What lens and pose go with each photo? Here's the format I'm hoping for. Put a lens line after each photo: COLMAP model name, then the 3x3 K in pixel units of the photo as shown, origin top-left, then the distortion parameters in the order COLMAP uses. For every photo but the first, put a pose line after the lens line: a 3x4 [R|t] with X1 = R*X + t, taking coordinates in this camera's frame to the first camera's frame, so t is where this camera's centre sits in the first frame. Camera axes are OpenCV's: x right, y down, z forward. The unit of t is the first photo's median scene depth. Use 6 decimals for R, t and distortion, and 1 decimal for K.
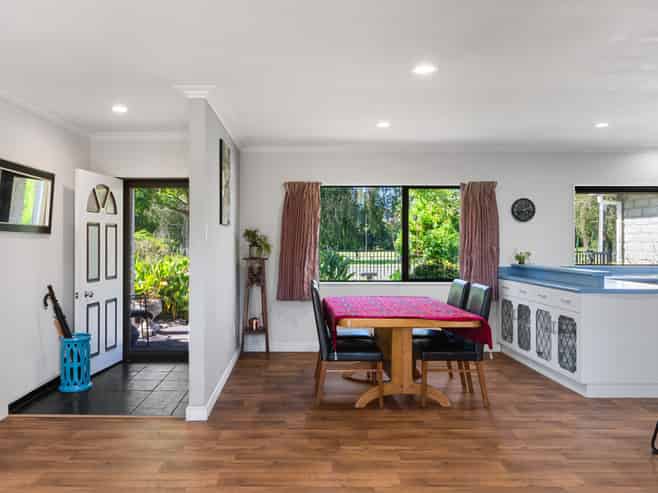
lens RADIAL K [[493.3, 0, 329.0], [0, 493.3, 246.5], [0, 0, 1]] dist [0.006102, 0.002932]
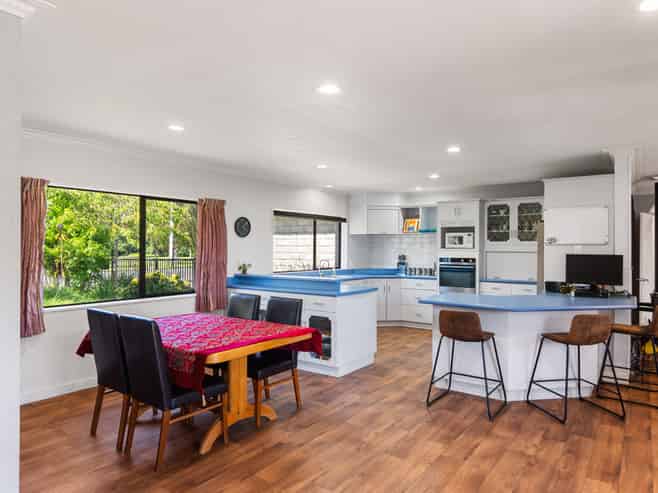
lens RADIAL K [[411.2, 0, 329.0], [0, 411.2, 246.5], [0, 0, 1]] dist [-0.001372, -0.000179]
pose [[0.632802, 0.008561, 0.774267, -0.225600], [0.004435, 0.999882, -0.014680, -0.013203], [-0.774301, 0.012724, 0.632689, 0.236558]]
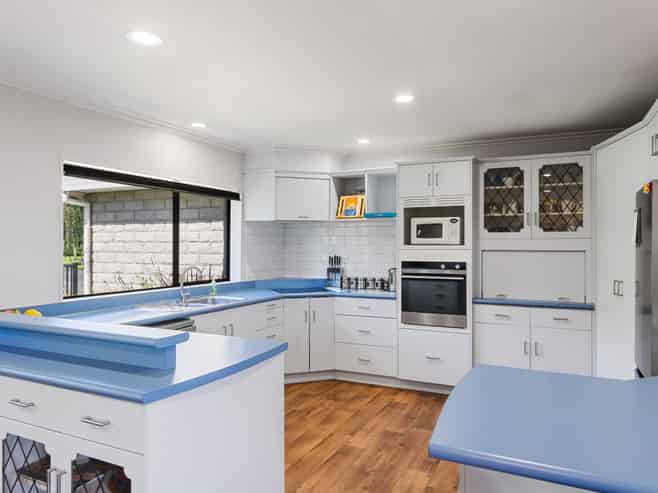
lens RADIAL K [[466.3, 0, 329.0], [0, 466.3, 246.5], [0, 0, 1]] dist [0.003084, 0.001230]
pose [[0.482145, -0.001894, 0.876089, 0.176815], [0.010596, 0.999937, -0.003670, -0.019909], [-0.876027, 0.011052, 0.482135, 0.481493]]
